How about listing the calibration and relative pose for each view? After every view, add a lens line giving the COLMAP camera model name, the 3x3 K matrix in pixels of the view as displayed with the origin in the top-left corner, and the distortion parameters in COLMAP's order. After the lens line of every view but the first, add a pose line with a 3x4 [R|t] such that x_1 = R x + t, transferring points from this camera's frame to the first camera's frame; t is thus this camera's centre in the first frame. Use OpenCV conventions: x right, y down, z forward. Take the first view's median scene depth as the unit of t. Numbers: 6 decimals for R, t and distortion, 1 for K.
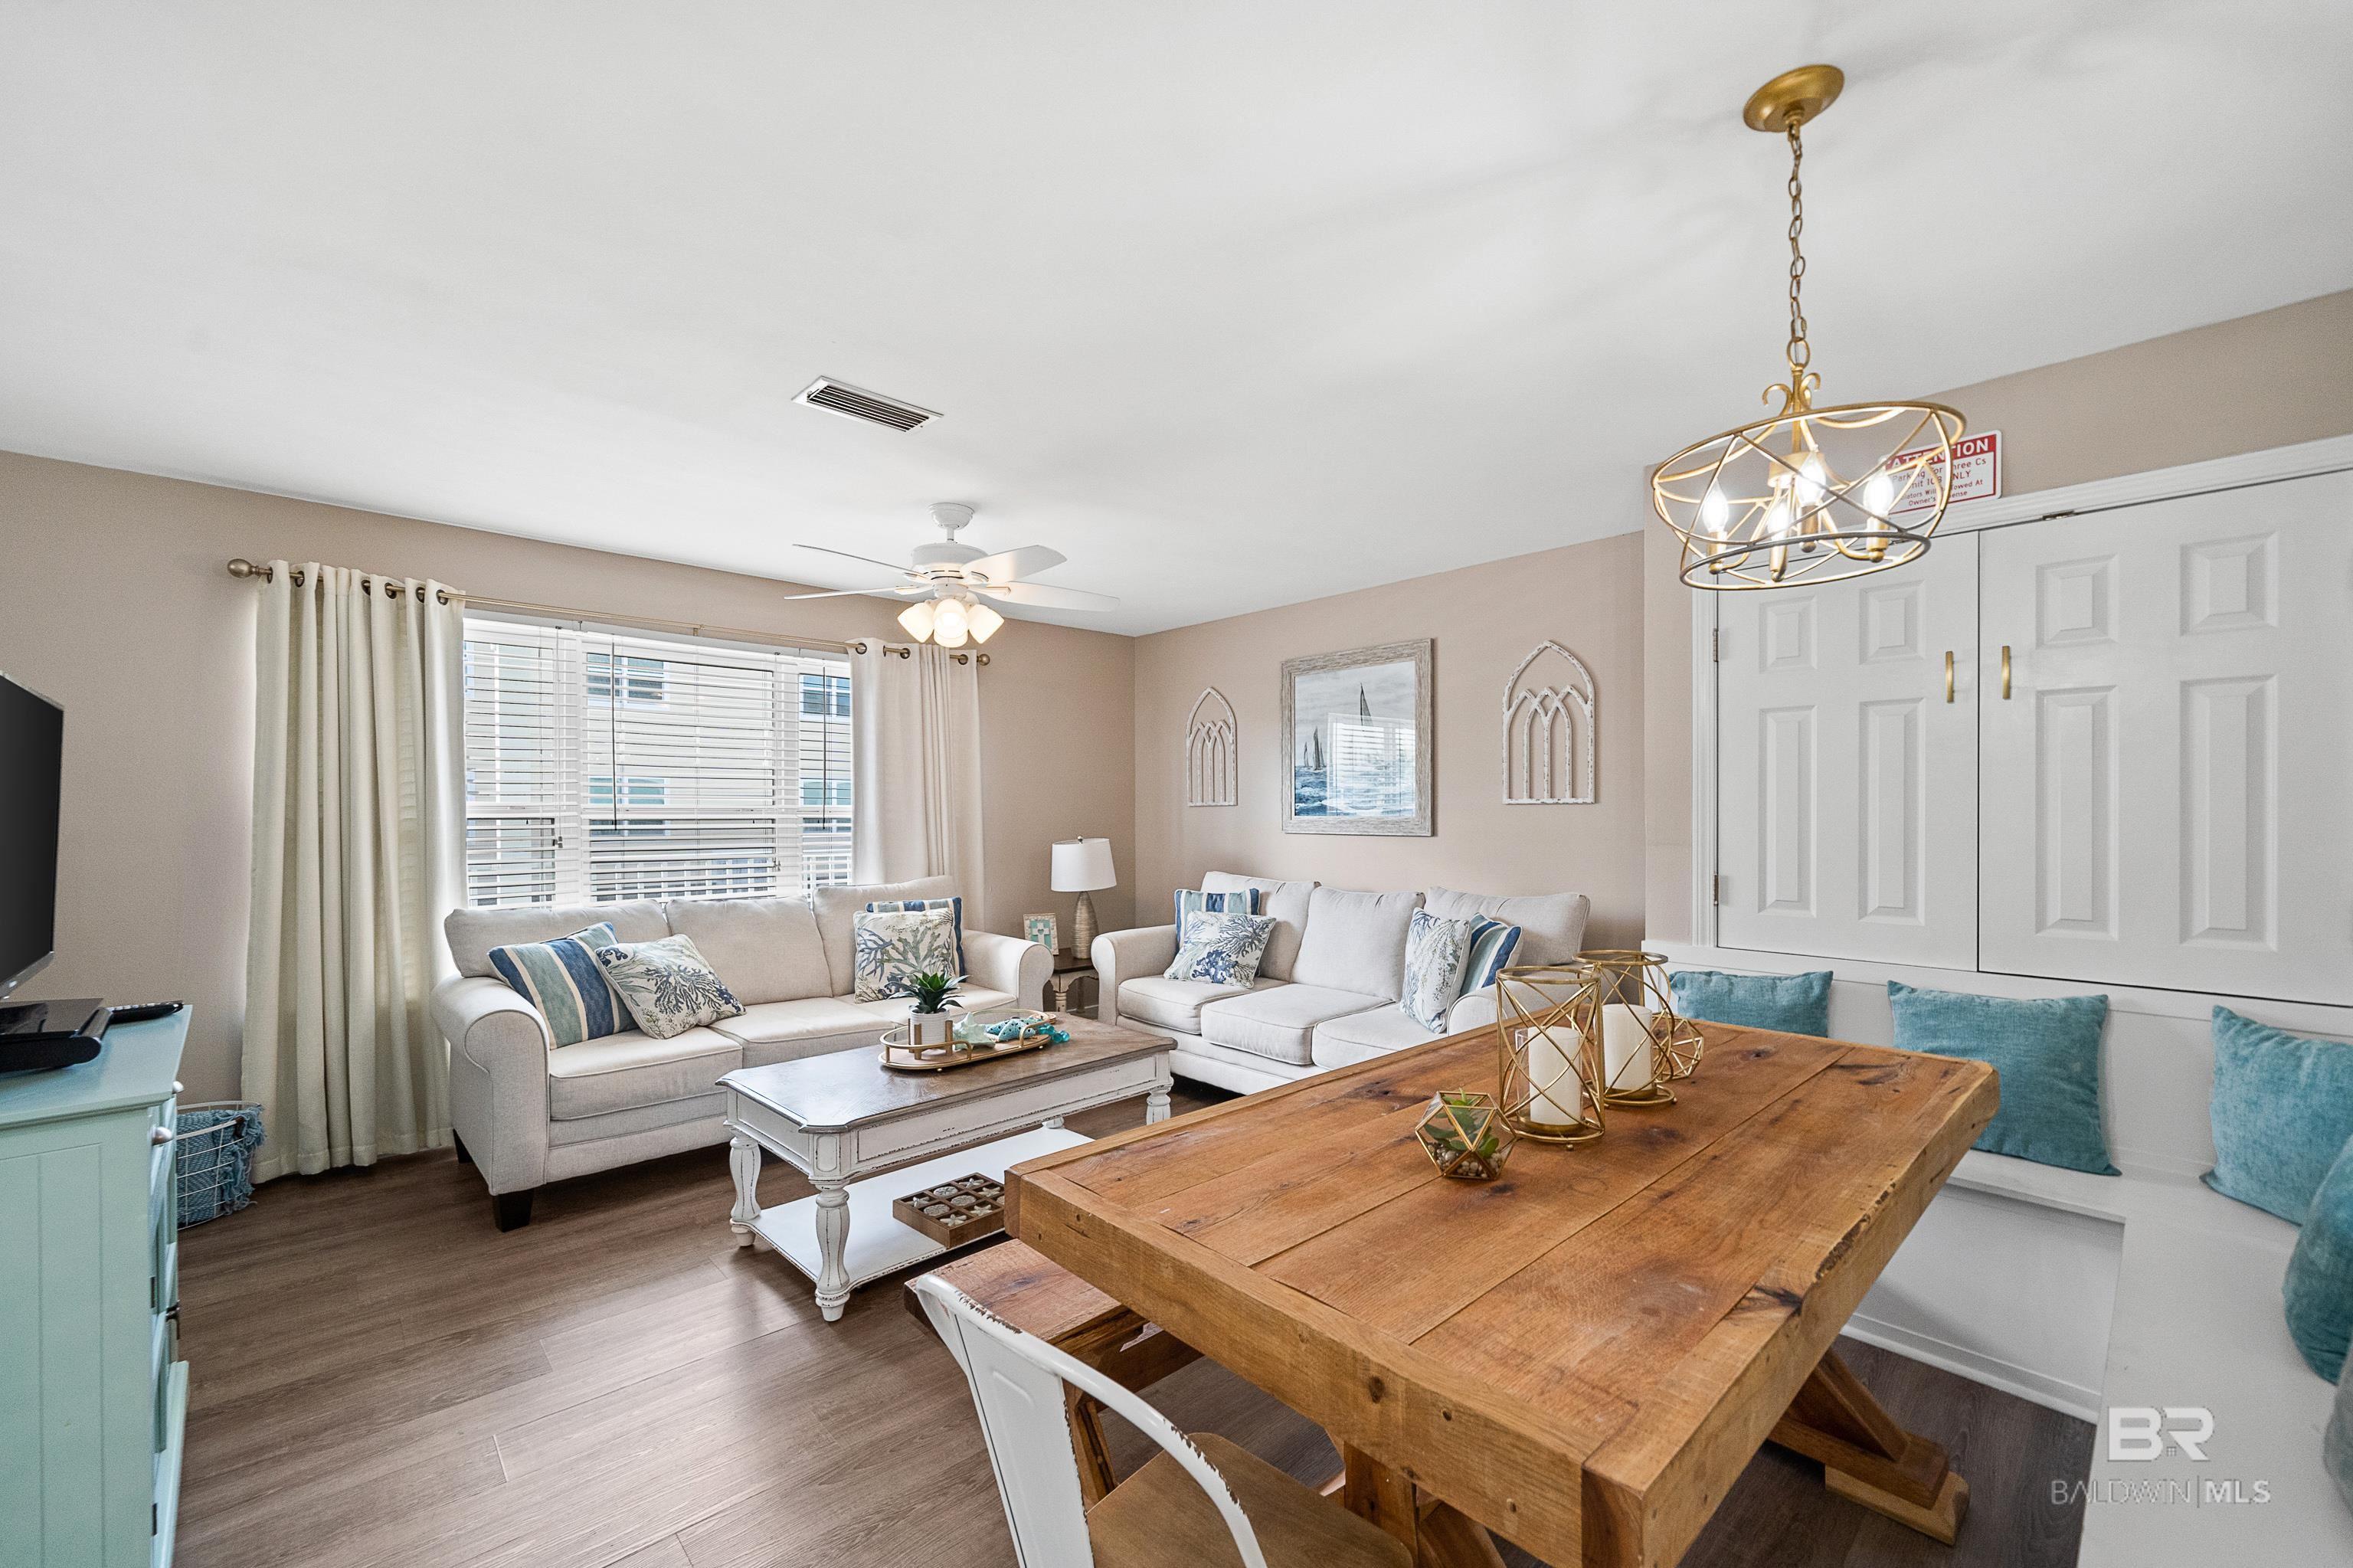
lens RADIAL K [[959.4, 0, 1185.2], [0, 959.4, 813.6], [0, 0, 1]] dist [0.009752, -0.000402]
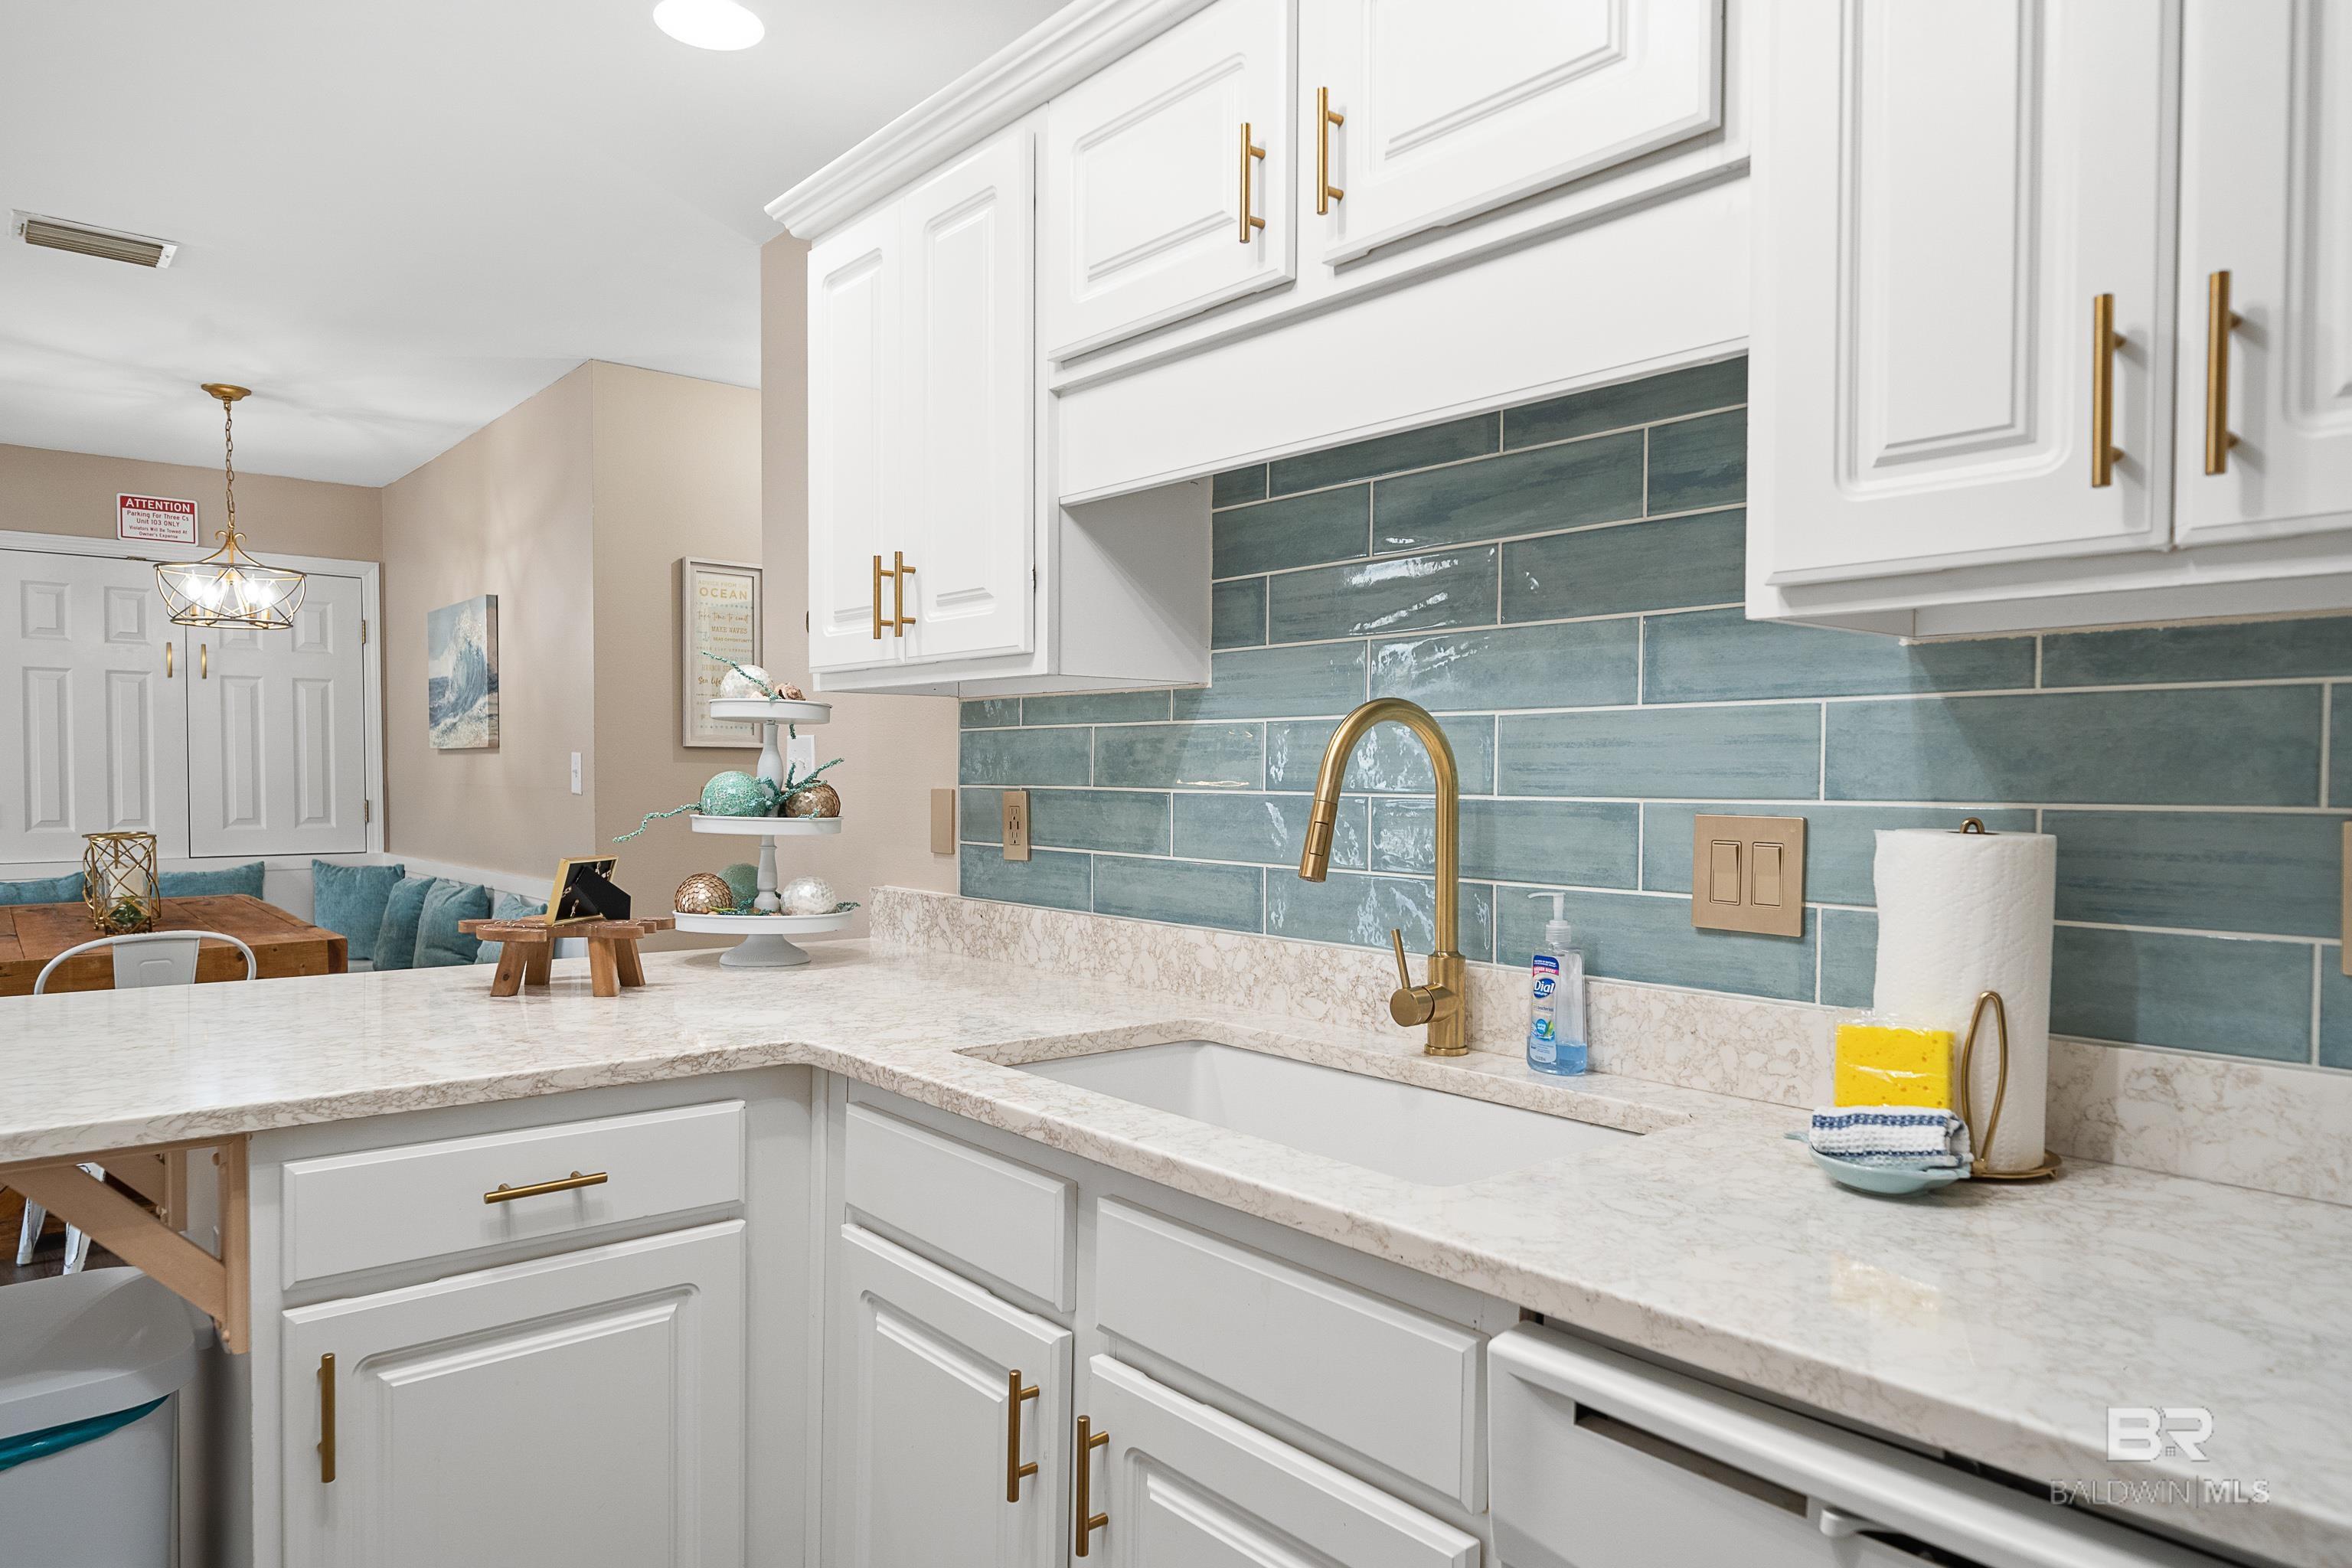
lens RADIAL K [[1458.9, 0, 1169.7], [0, 1458.9, 824.1], [0, 0, 1]] dist [-0.003677, -0.001427]
pose [[0.056113, -0.028990, 0.998003, -0.806855], [0.003076, 0.999579, 0.028862, 0.029971], [-0.998420, 0.001450, 0.056178, -0.387535]]
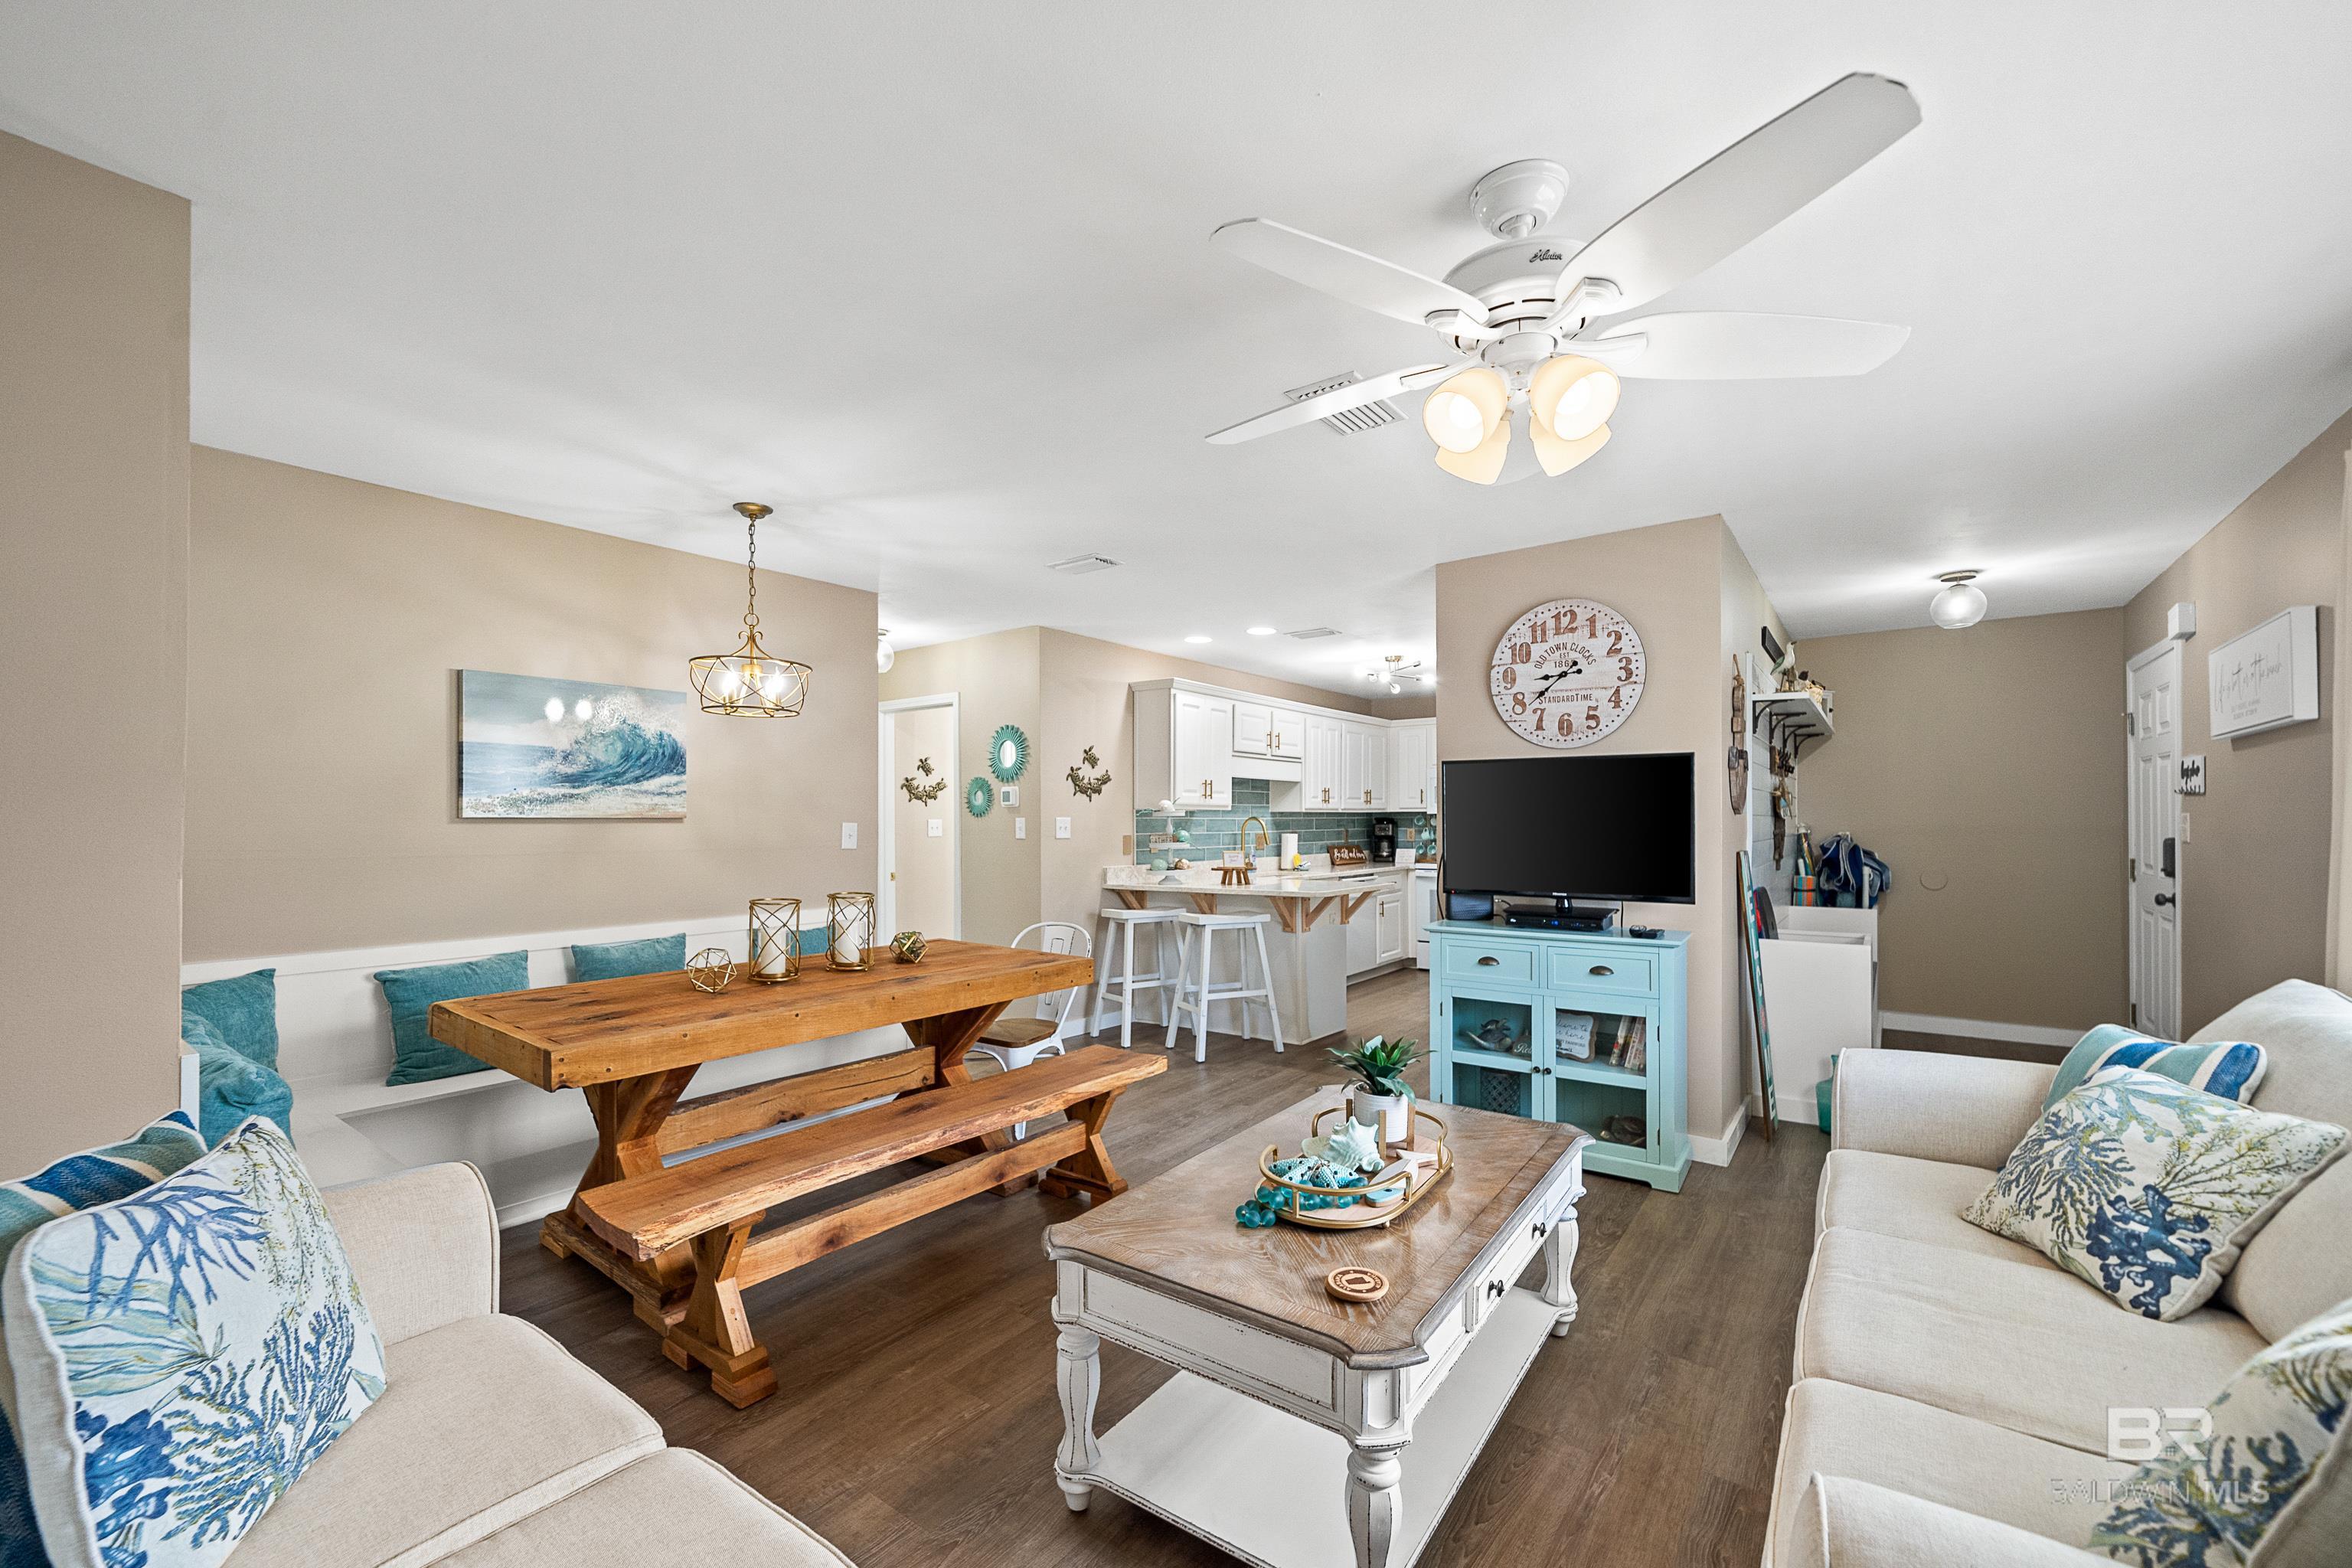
lens RADIAL K [[959.0, 0, 1176.0], [0, 959.0, 825.1], [0, 0, 1]] dist [0.009752, -0.000402]
pose [[-0.985399, 0.010856, -0.169912, 0.020301], [0.008856, 0.999882, 0.012522, -0.000361], [0.170028, 0.010835, -0.985380, 1.218664]]
